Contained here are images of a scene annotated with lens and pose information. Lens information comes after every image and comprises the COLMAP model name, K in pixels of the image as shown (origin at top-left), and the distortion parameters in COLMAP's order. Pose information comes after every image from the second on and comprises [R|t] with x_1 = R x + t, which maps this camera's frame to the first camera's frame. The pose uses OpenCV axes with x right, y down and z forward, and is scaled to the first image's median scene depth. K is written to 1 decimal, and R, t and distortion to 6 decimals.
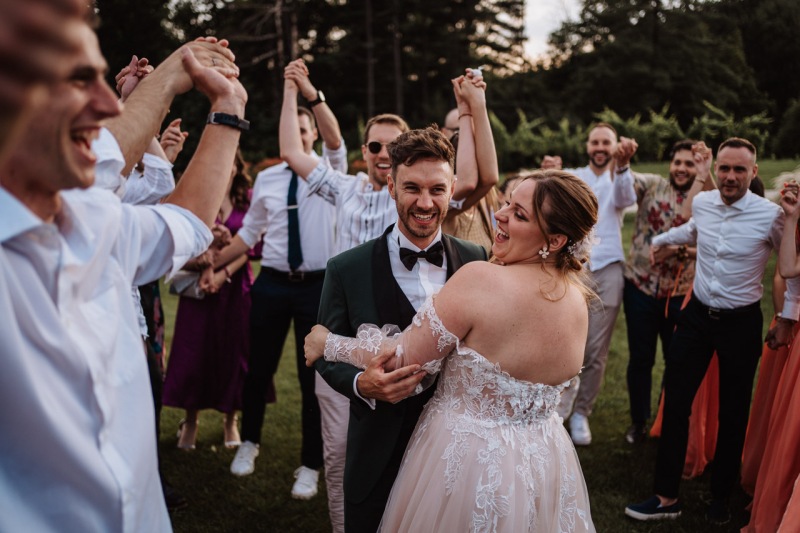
lens RADIAL K [[842.6, 0, 398.8], [0, 842.6, 266.8], [0, 0, 1]] dist [-0.027401, 0.119704]
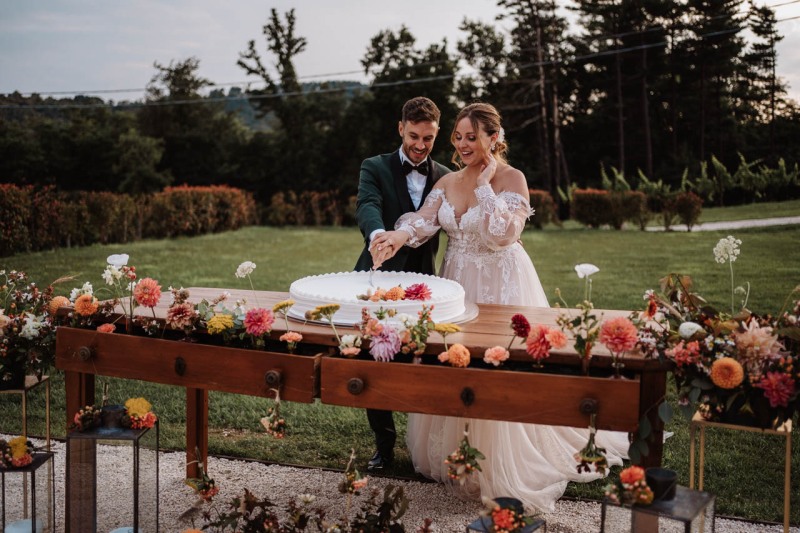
lens RADIAL K [[825.4, 0, 398.8], [0, 825.4, 267.2], [0, 0, 1]] dist [-0.022398, 0.118848]
pose [[0.947308, -0.010701, -0.320144, 0.028840], [-0.009805, 0.998005, -0.062370, 0.027728], [0.320173, 0.062223, 0.945313, -0.130386]]
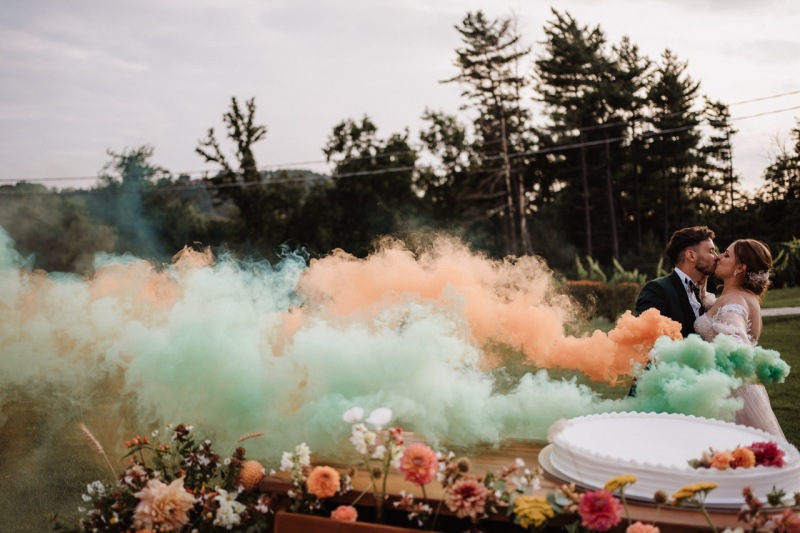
lens RADIAL K [[842.6, 0, 398.8], [0, 842.6, 266.8], [0, 0, 1]] dist [-0.027401, 0.119704]
pose [[0.964104, -0.045579, -0.261585, 0.011609], [0.000726, 0.985605, -0.169060, 0.024779], [0.265525, 0.162802, 0.950259, -0.124893]]
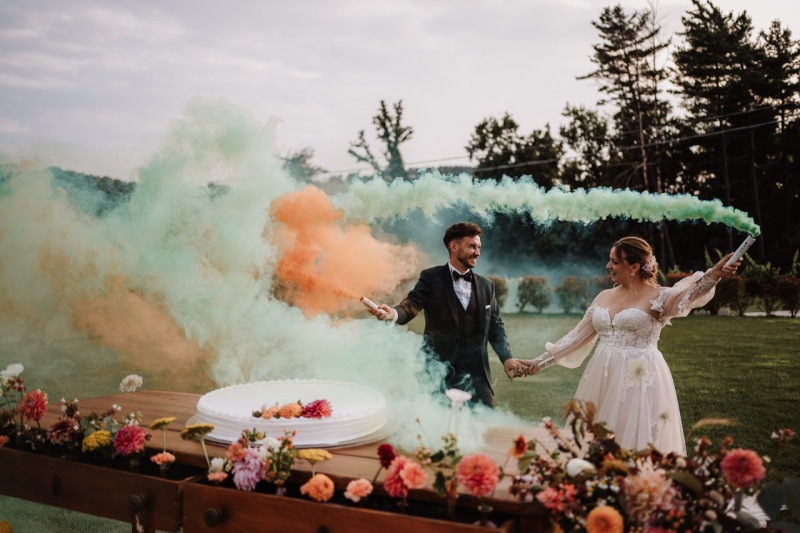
lens RADIAL K [[809.6, 0, 400.0], [0, 809.6, 266.5], [0, 0, 1]] dist [-0.037601, 0.195271]
pose [[0.895954, -0.042728, -0.442086, 0.037027], [-0.030626, 0.987049, -0.157468, 0.025611], [0.443089, 0.154623, 0.883042, -0.123357]]
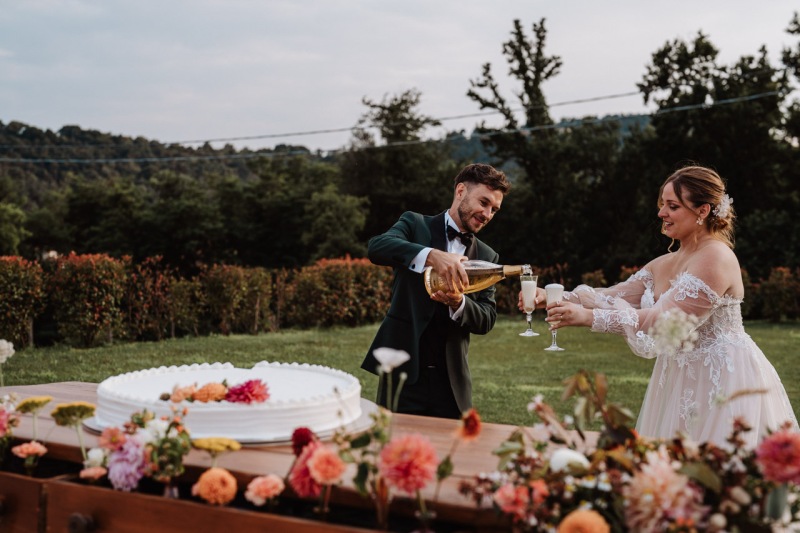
lens RADIAL K [[1162.7, 0, 396.4], [0, 1162.7, 268.2], [0, 0, 1]] dist [-0.160073, 1.059476]
pose [[0.830556, -0.039789, -0.555511, 0.042489], [-0.050322, 0.988003, -0.146004, 0.027711], [0.554657, 0.149218, 0.818590, -0.120239]]
